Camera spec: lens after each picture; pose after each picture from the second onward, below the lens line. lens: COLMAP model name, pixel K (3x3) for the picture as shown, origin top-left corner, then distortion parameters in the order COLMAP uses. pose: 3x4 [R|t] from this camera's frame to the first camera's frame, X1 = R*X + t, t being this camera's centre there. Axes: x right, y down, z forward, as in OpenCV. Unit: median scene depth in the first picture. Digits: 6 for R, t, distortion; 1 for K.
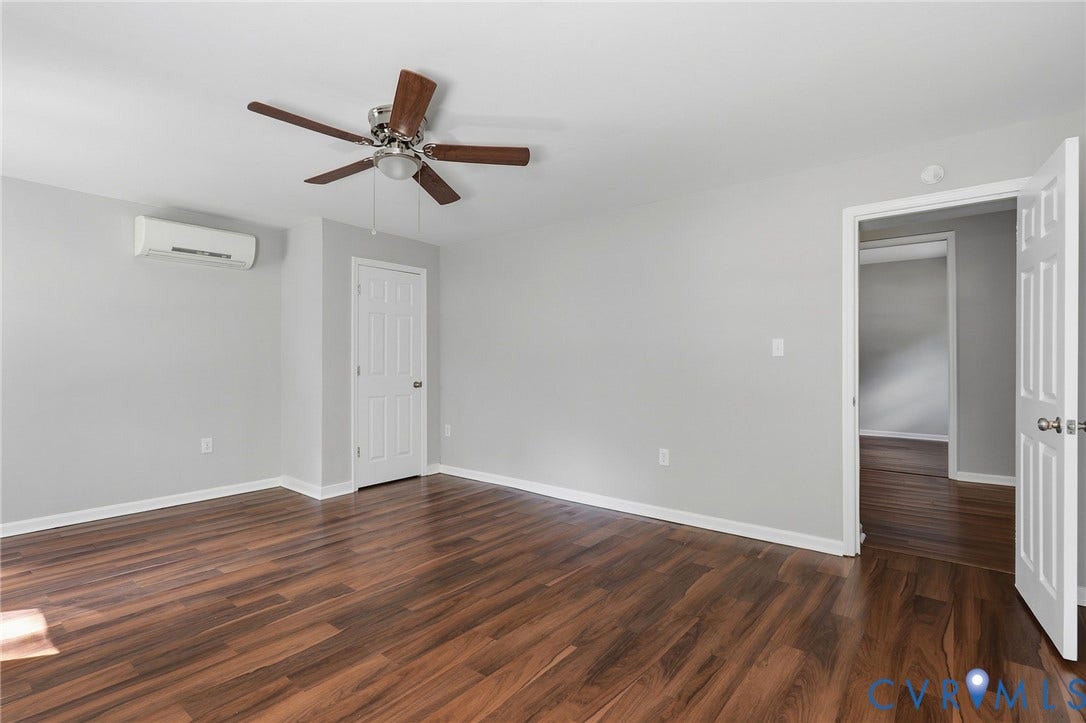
lens RADIAL K [[511.1, 0, 538.0], [0, 511.1, 363.3], [0, 0, 1]] dist [0.002662, 0.000394]
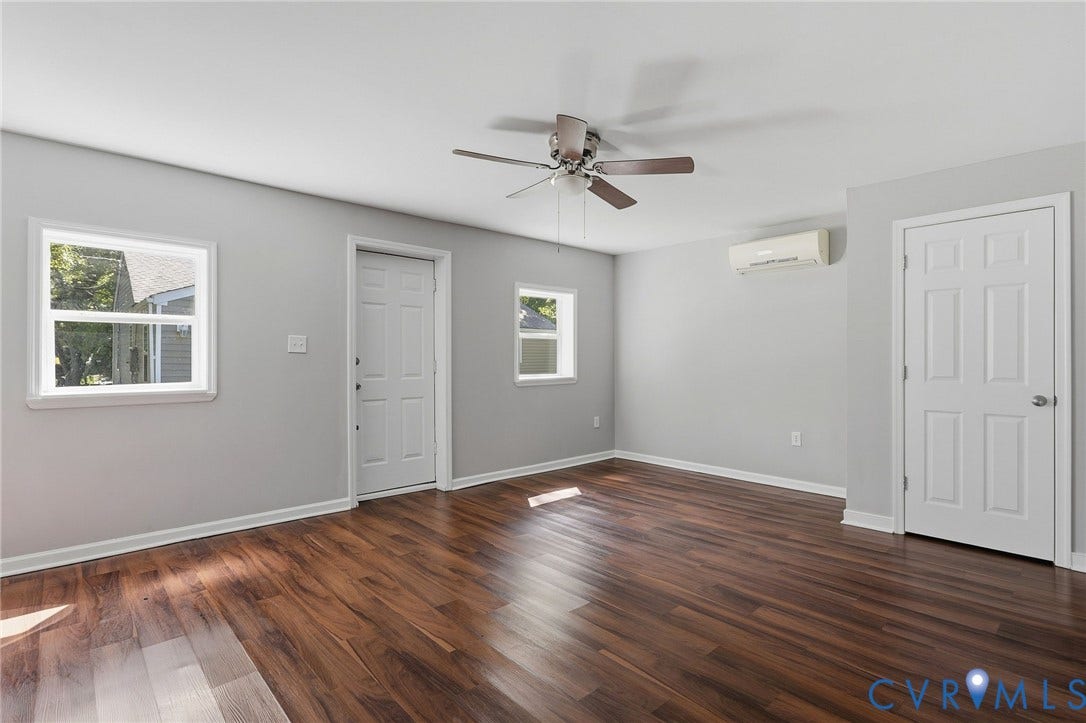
lens RADIAL K [[511.1, 0, 538.0], [0, 511.1, 359.2], [0, 0, 1]] dist [0.002662, 0.000394]
pose [[-0.131464, -0.000862, -0.991321, 0.591786], [-0.005422, 0.999985, -0.000150, -0.002652], [0.991306, 0.005355, -0.131466, 0.747810]]
